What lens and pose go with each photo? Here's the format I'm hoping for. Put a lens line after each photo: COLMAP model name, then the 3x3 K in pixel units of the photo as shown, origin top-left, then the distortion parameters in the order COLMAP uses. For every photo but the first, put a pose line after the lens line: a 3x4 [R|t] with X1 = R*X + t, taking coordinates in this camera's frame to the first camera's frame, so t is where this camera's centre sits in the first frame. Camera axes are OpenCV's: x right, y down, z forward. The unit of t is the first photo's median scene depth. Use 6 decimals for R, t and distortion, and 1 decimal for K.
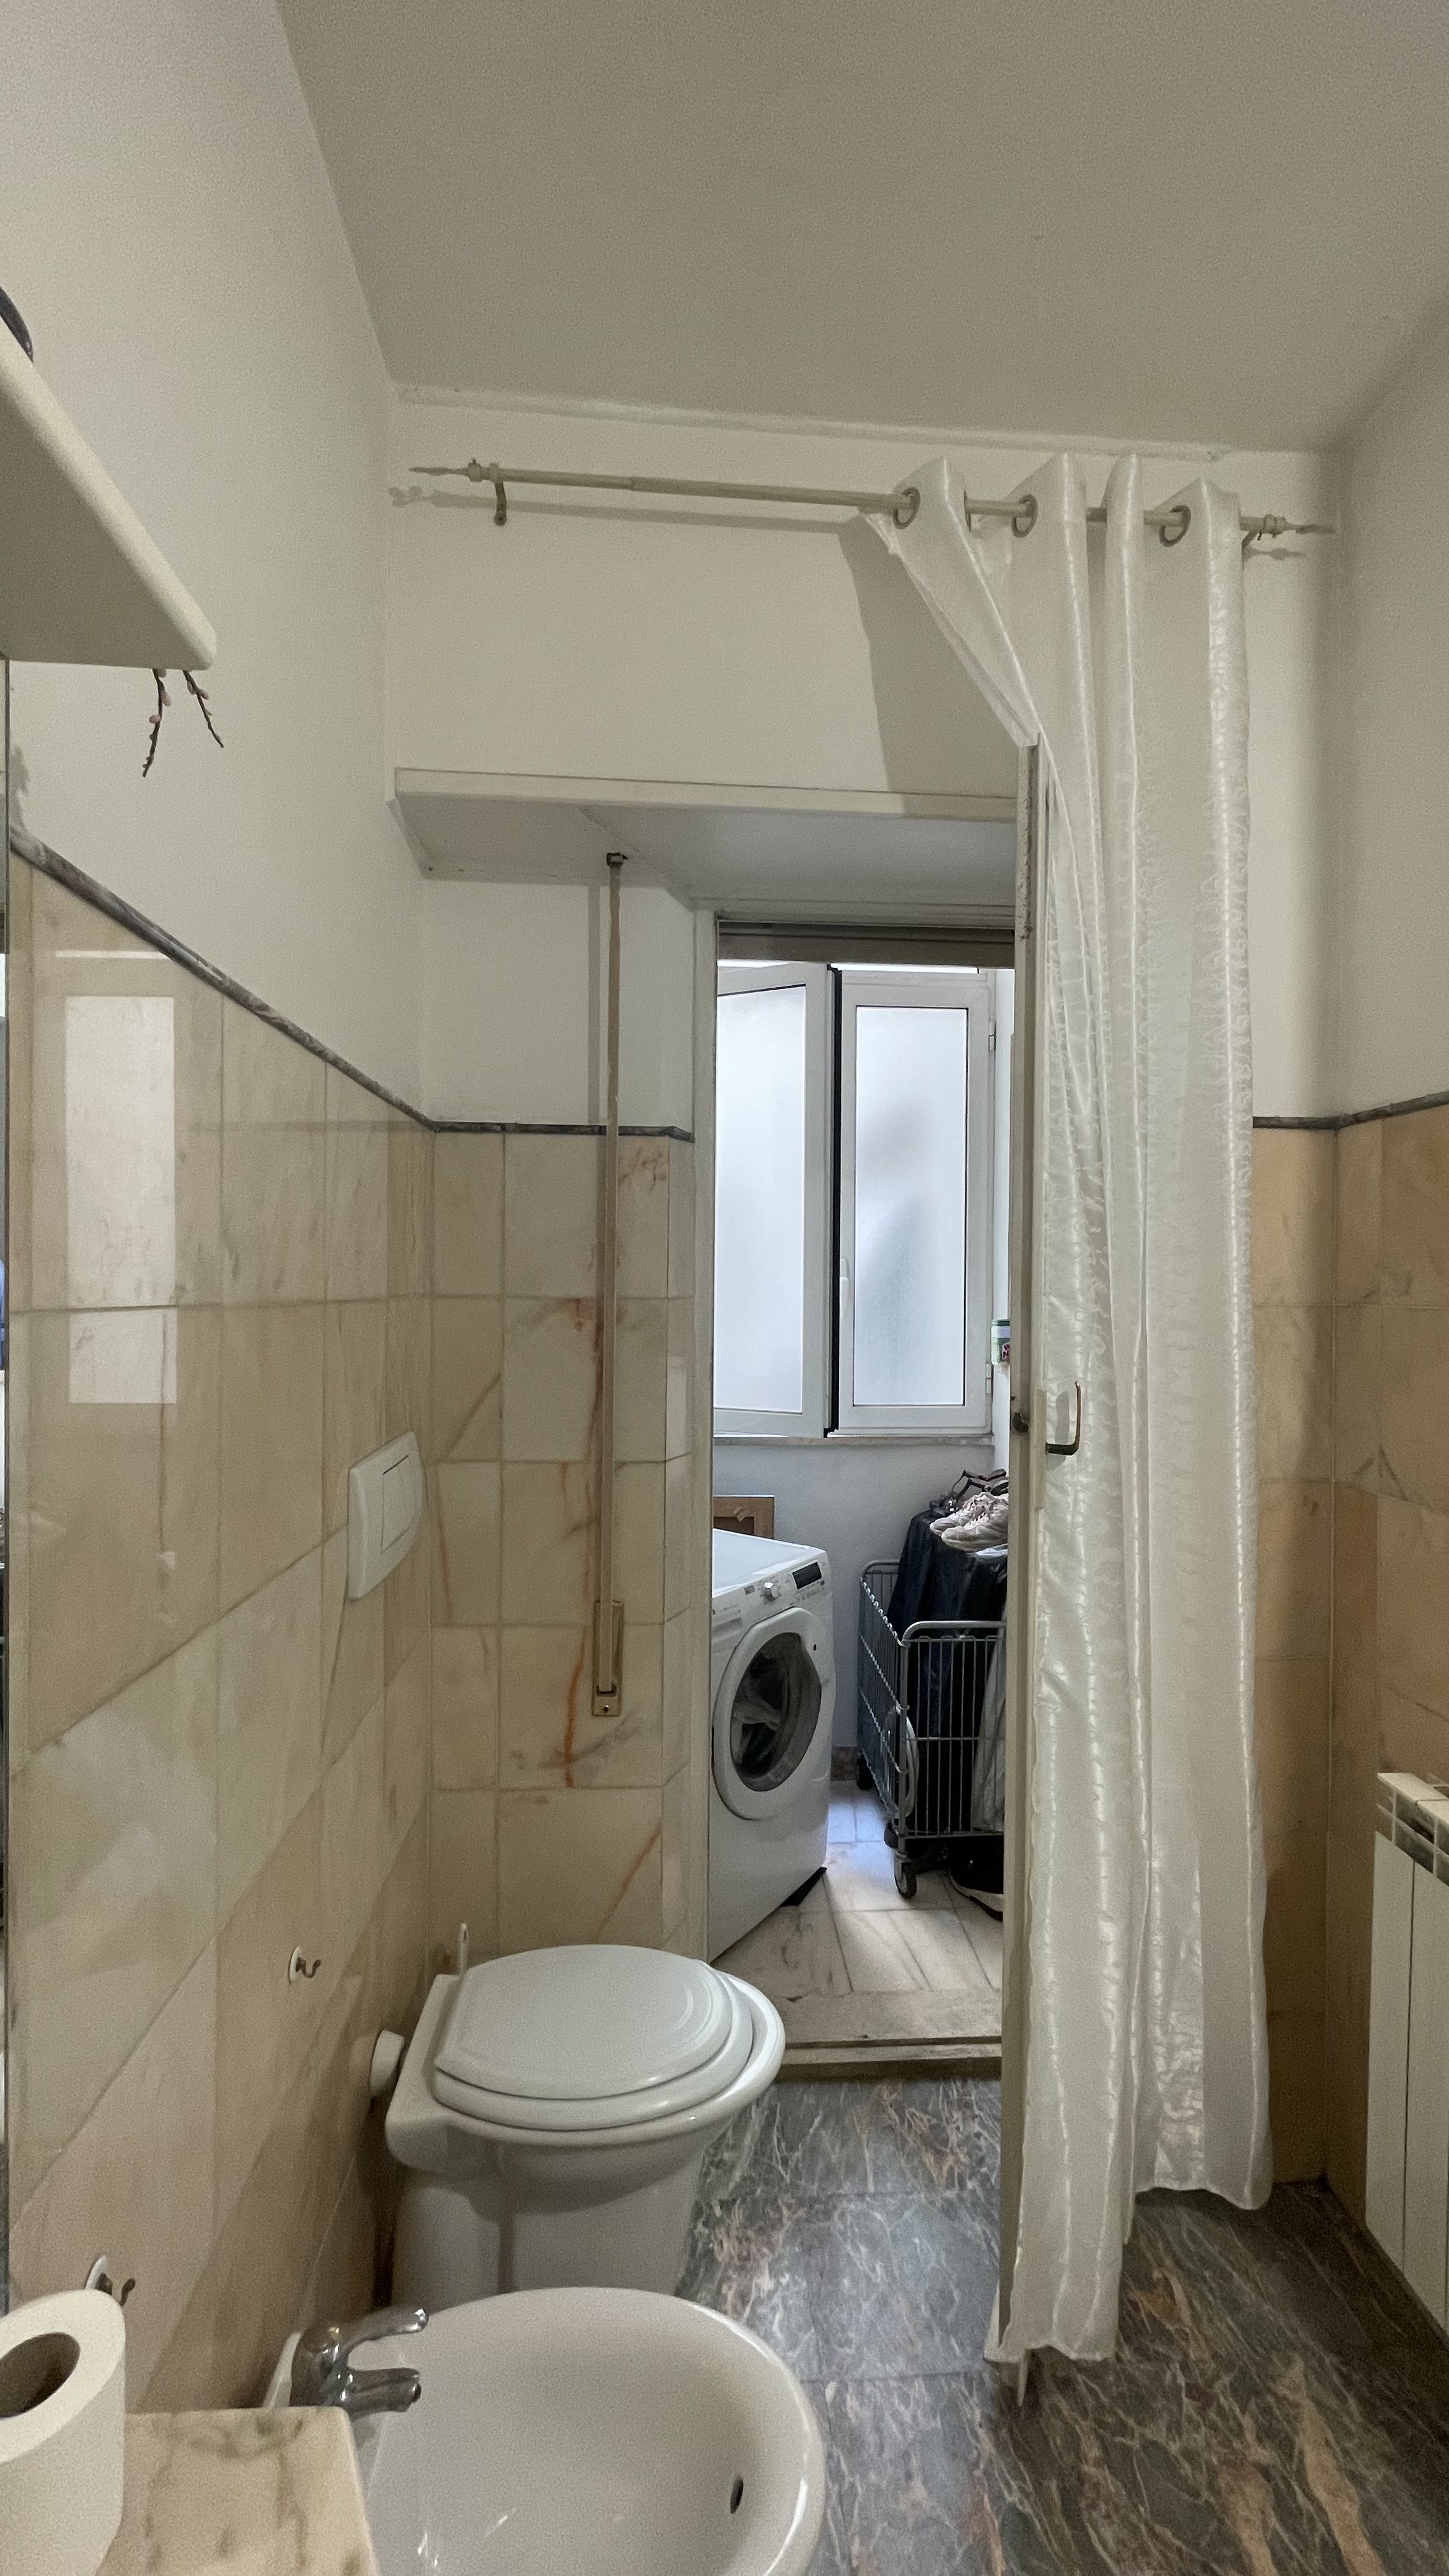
lens RADIAL K [[1037.7, 0, 729.6], [0, 1037.7, 1287.6], [0, 0, 1]] dist [-0.000953, 0.000412]
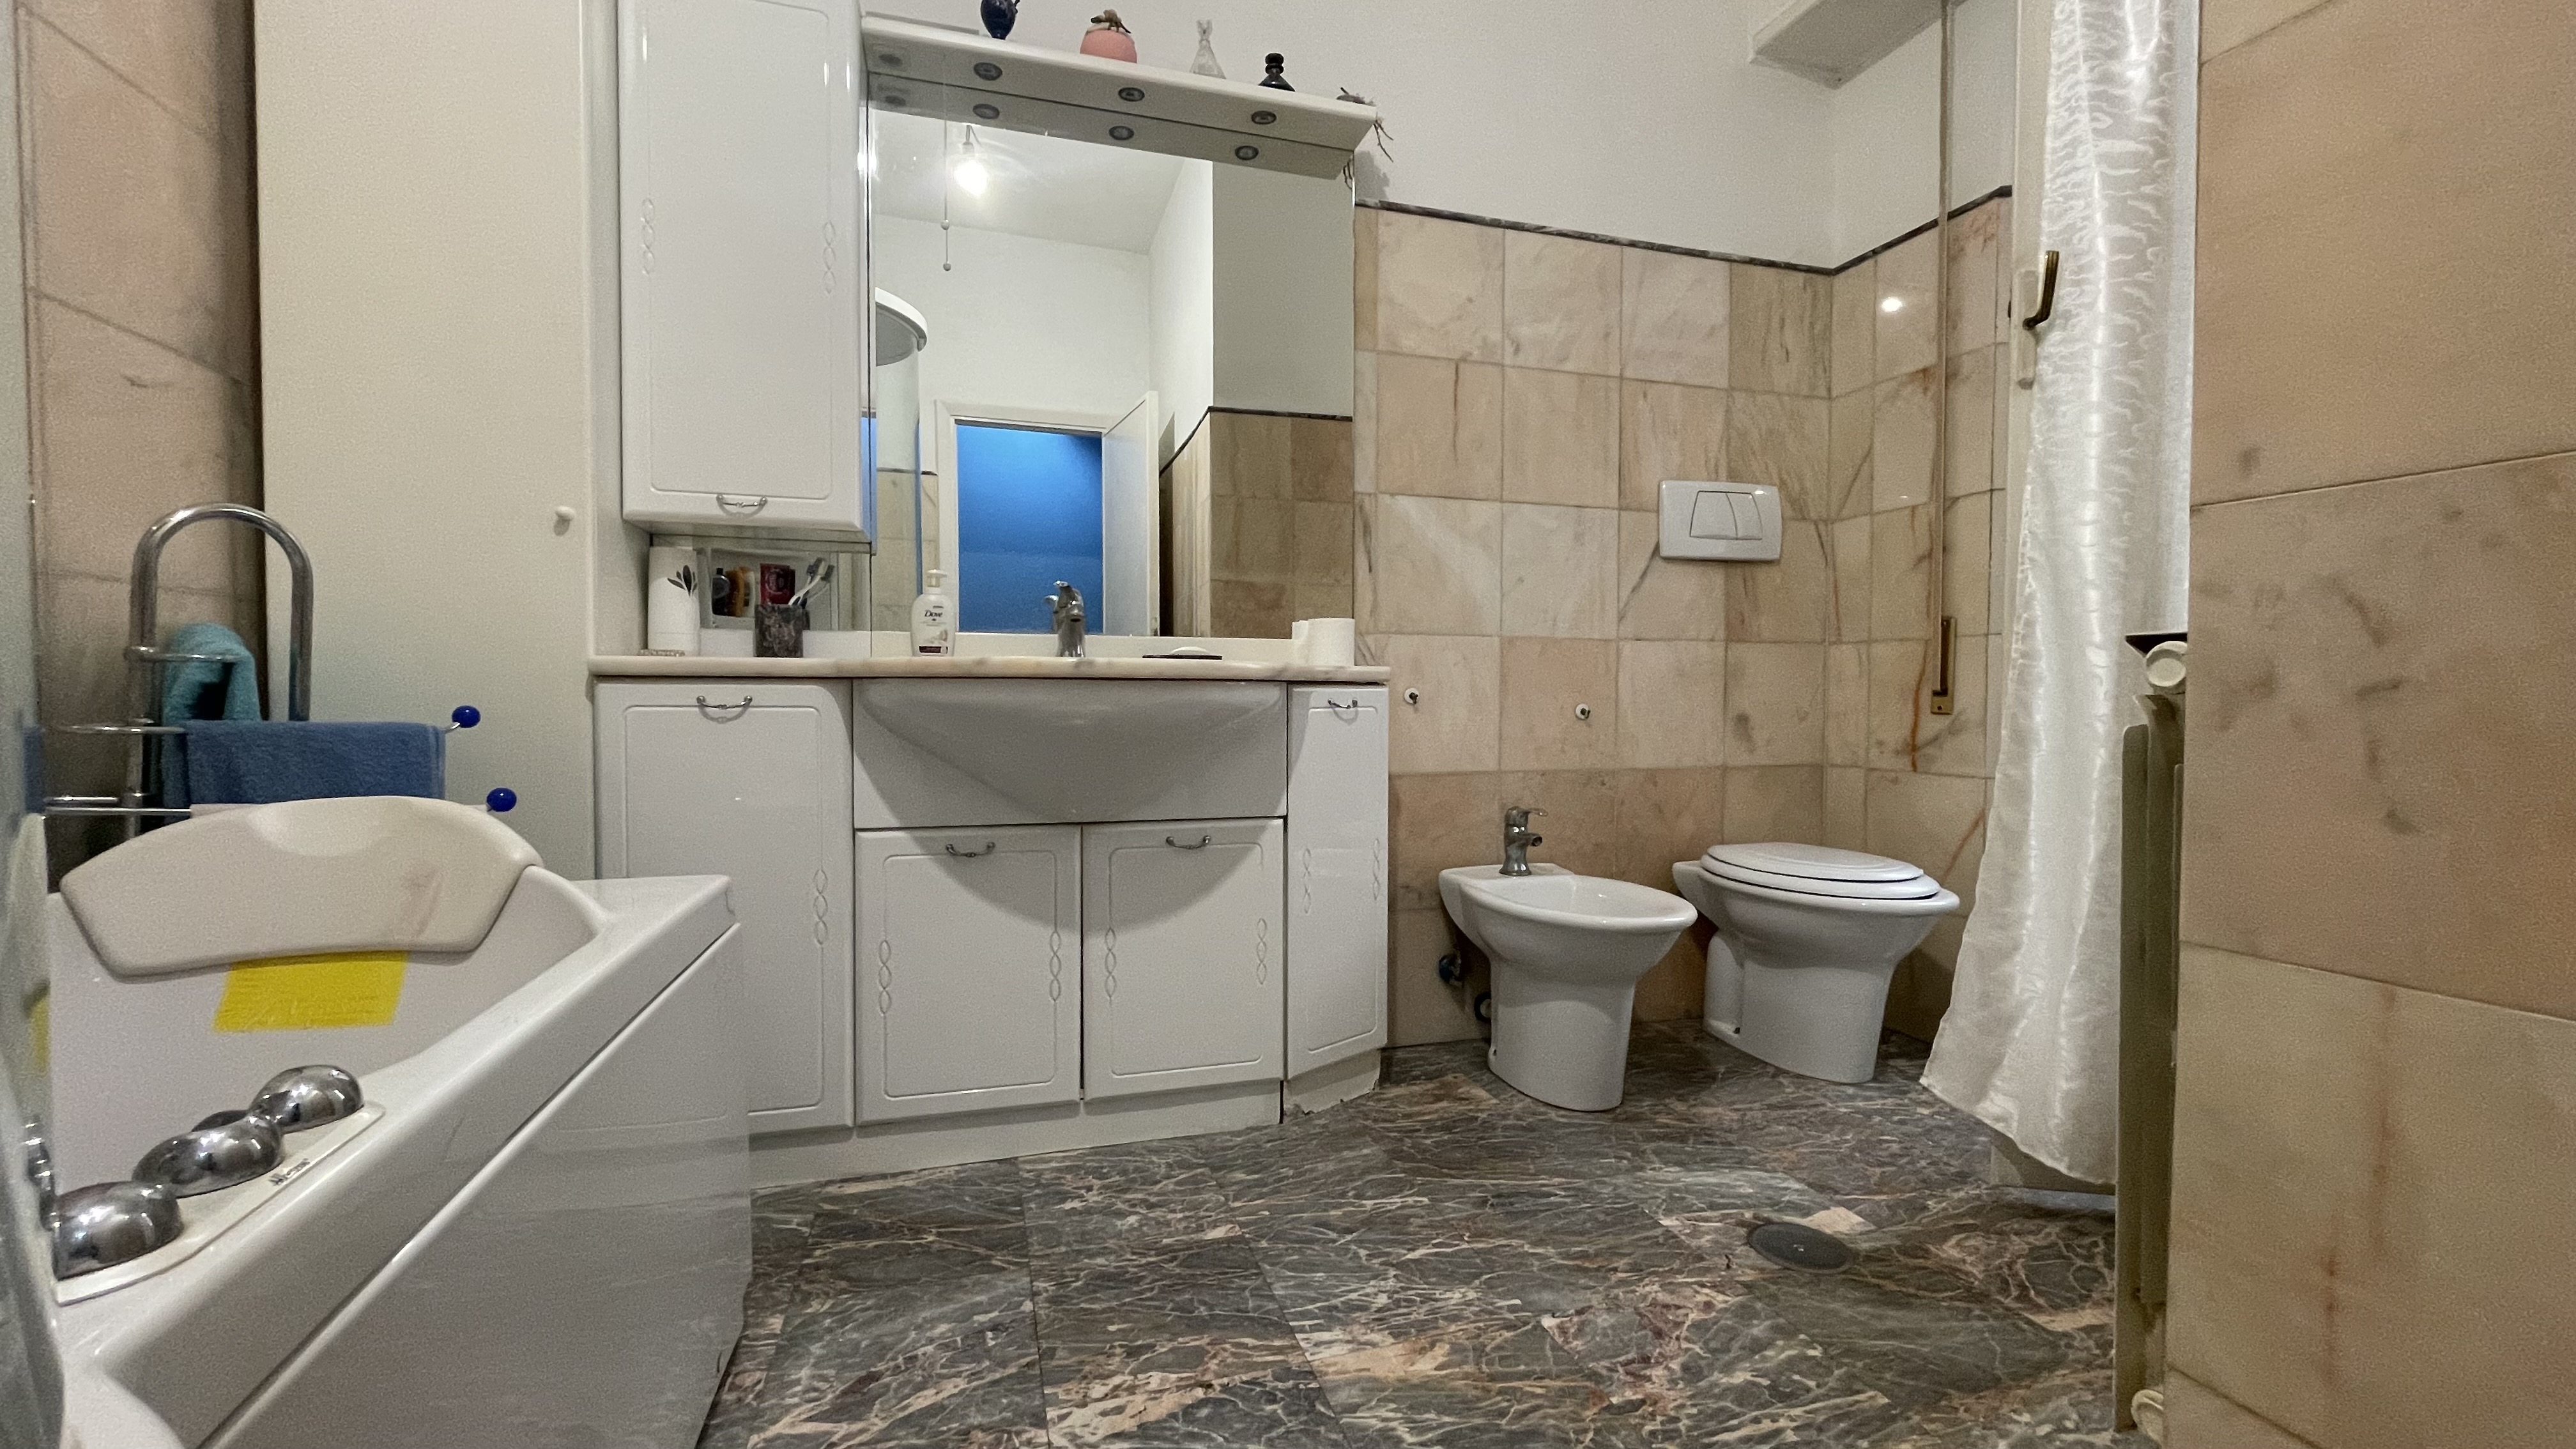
lens RADIAL K [[1037.7, 0, 1285.5], [0, 1037.7, 725.6], [0, 0, 1]] dist [-0.000953, 0.000412]
pose [[0.227839, 0.018843, -0.973516, 0.869873], [-0.002573, 0.999821, 0.018750, 0.406779], [0.973695, -0.001768, 0.227847, -0.002890]]
